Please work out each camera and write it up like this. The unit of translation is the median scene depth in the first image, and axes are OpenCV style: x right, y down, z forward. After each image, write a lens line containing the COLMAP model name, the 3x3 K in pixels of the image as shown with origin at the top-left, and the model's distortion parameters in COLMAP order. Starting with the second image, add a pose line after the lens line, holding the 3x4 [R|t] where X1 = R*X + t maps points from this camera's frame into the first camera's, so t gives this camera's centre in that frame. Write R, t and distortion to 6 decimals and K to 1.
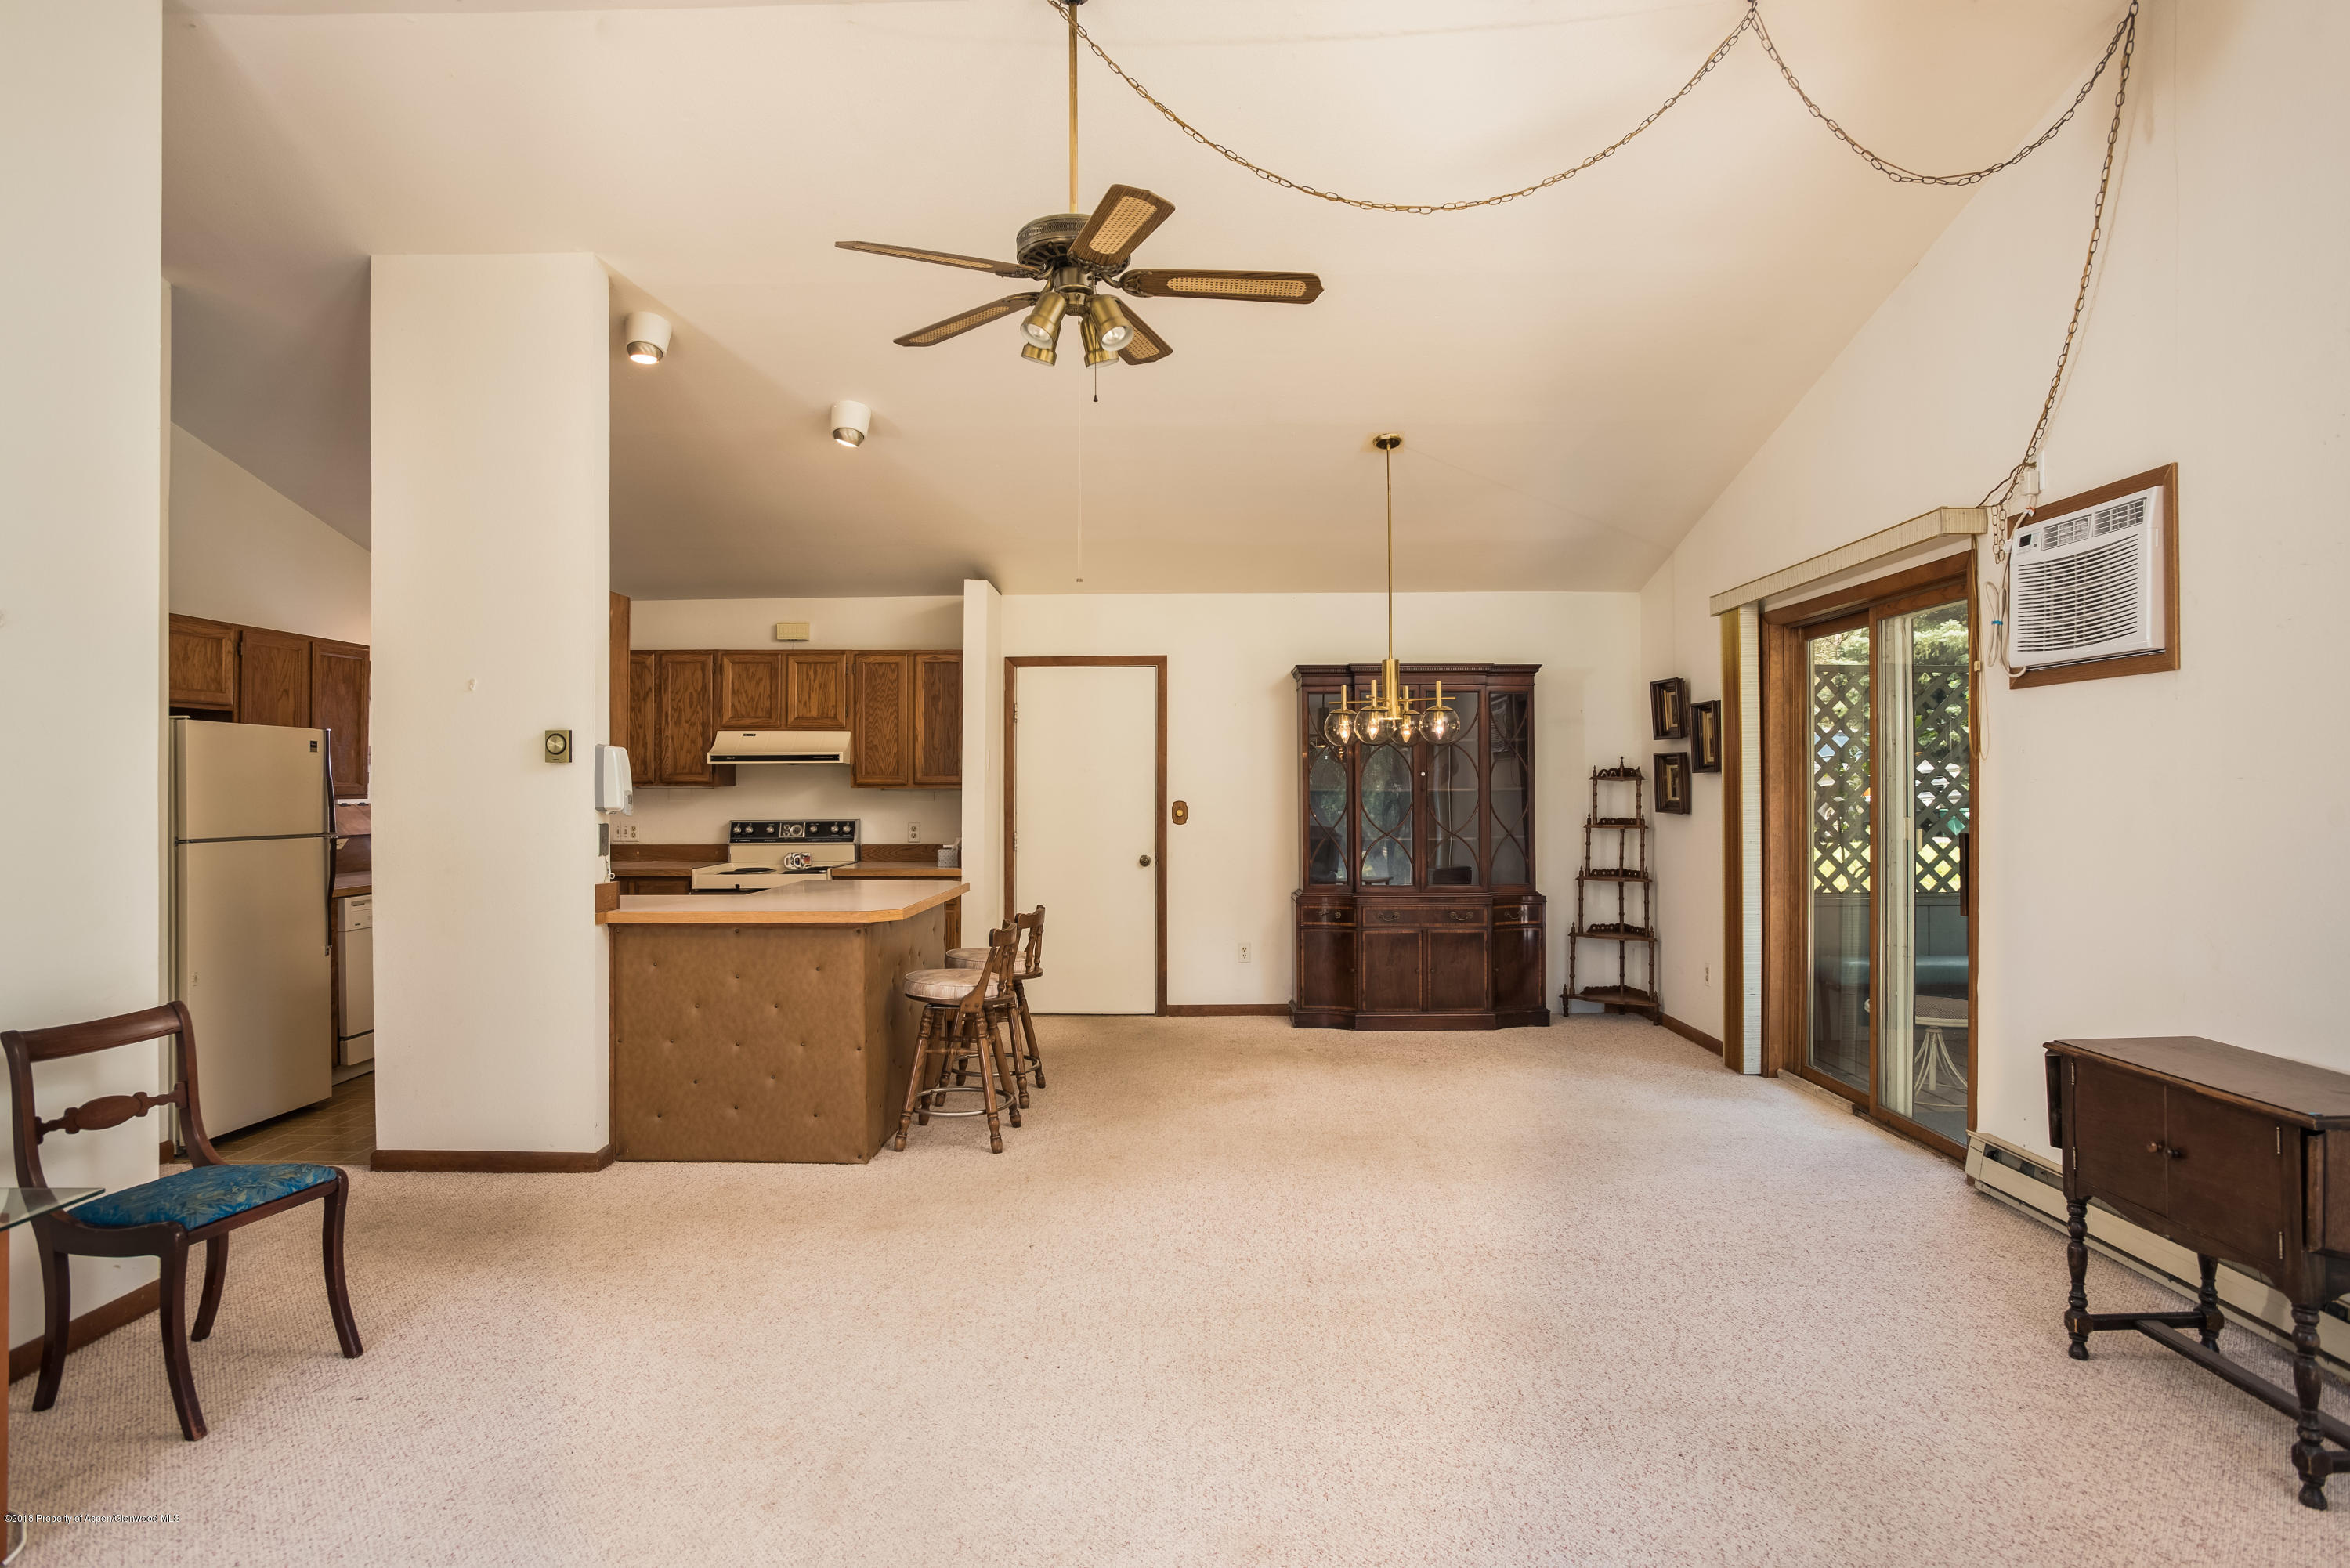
lens RADIAL K [[1336.1, 0, 1175.0], [0, 1336.1, 784.0], [0, 0, 1]] dist [-0.028096, -0.000118]
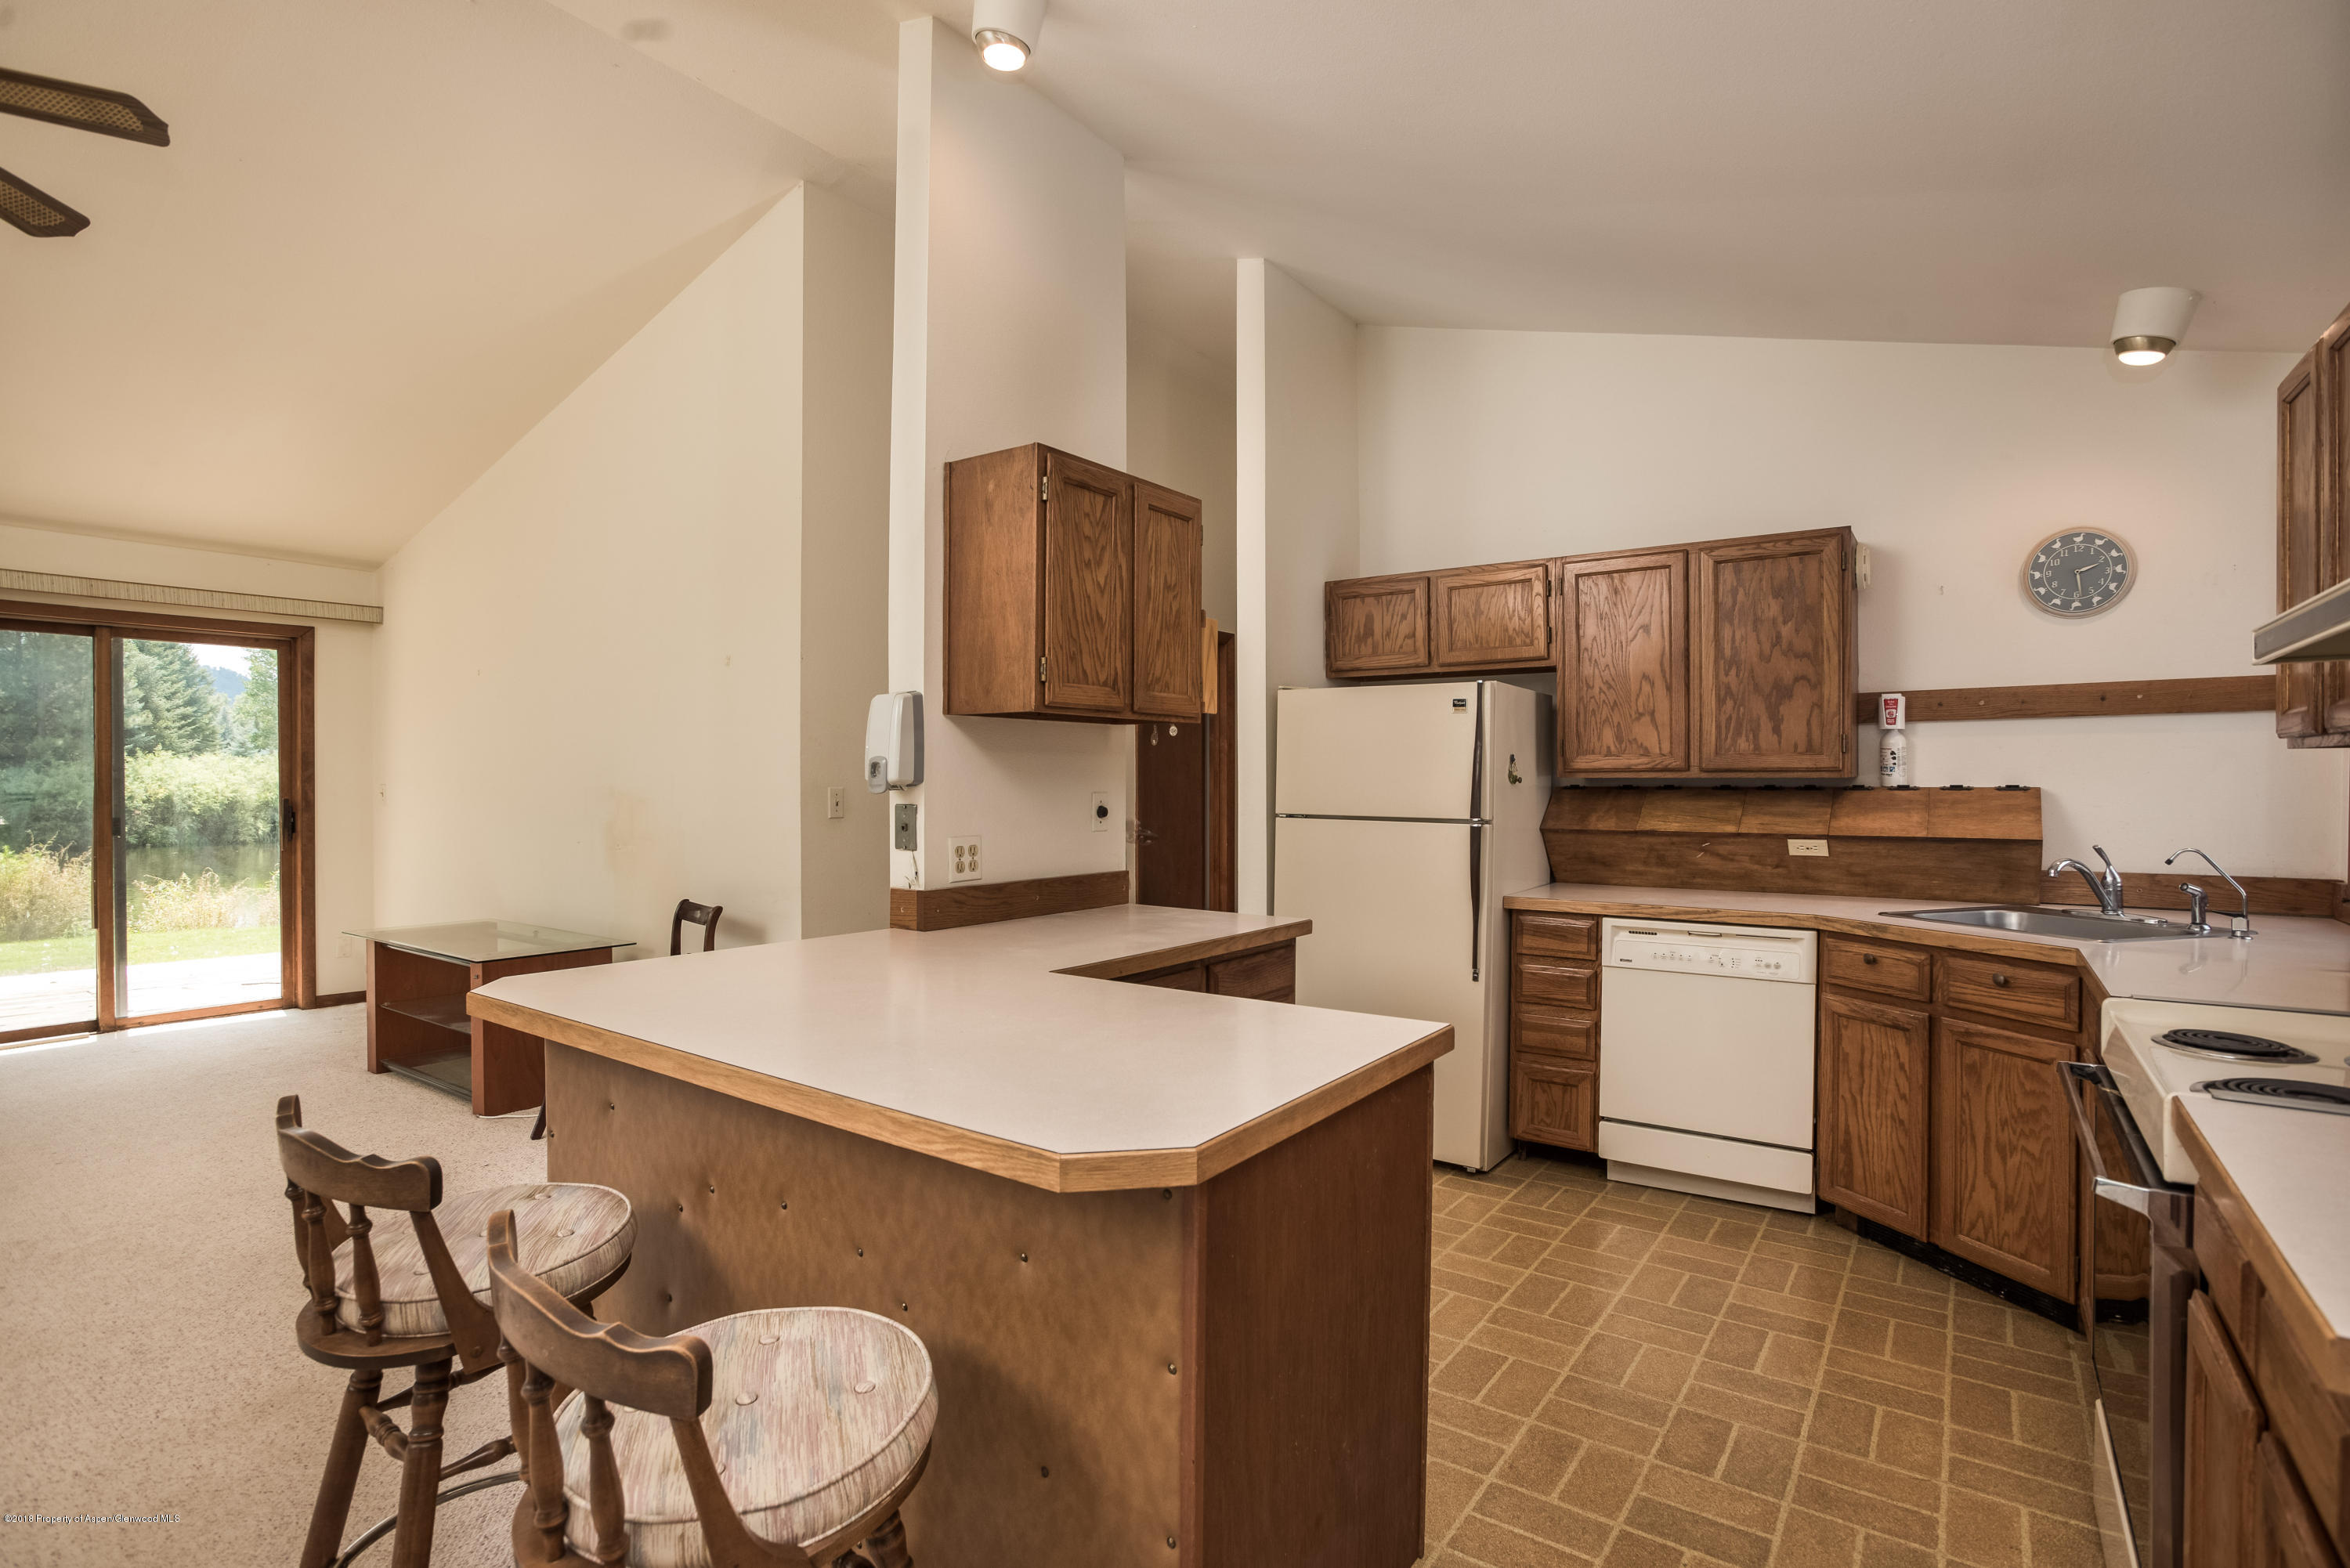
lens RADIAL K [[1129.4, 0, 1172.3], [0, 1129.4, 793.8], [0, 0, 1]] dist [-0.053135, 0.024042]
pose [[-0.564351, 0.012105, -0.825446, -0.010373], [-0.000466, 0.999888, 0.014981, 0.010017], [0.825535, 0.008839, -0.564282, 0.920976]]
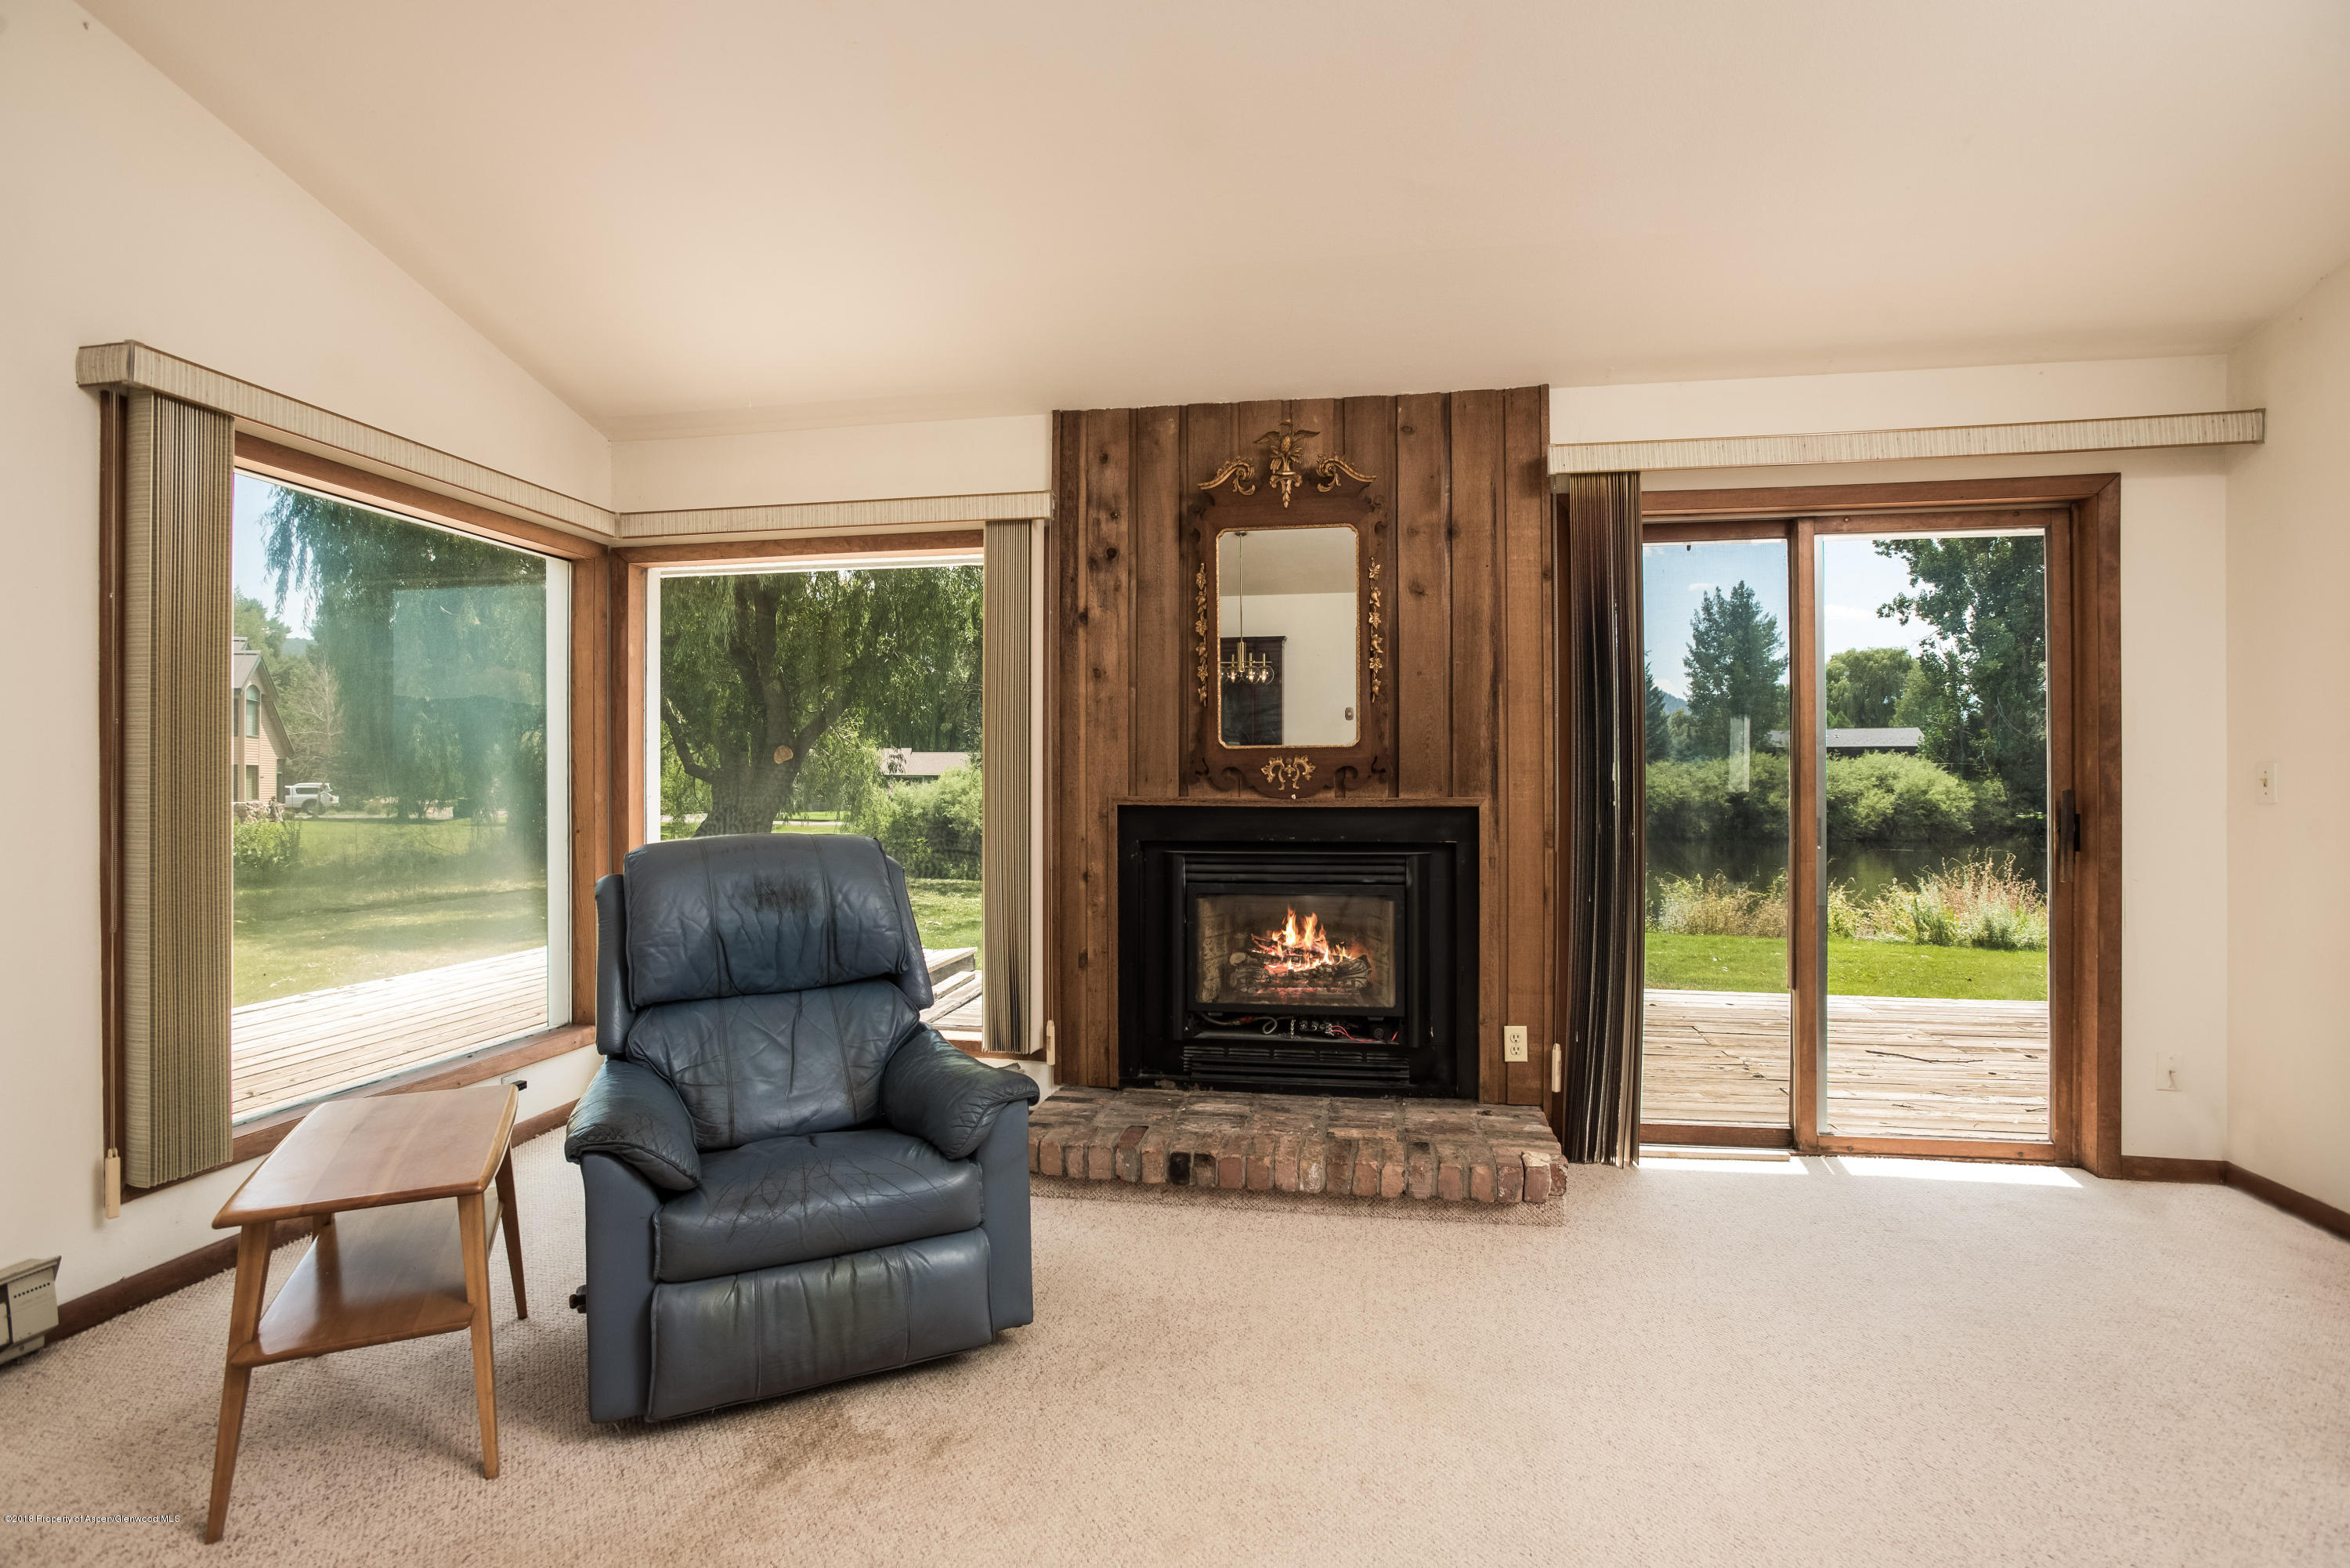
lens RADIAL K [[1129.4, 0, 1172.3], [0, 1129.4, 793.8], [0, 0, 1]] dist [-0.053135, 0.024042]
pose [[-0.988881, 0.004712, 0.148632, -0.014869], [0.005954, 0.999951, 0.007912, 0.022055], [-0.148587, 0.008709, -0.988861, 0.427454]]
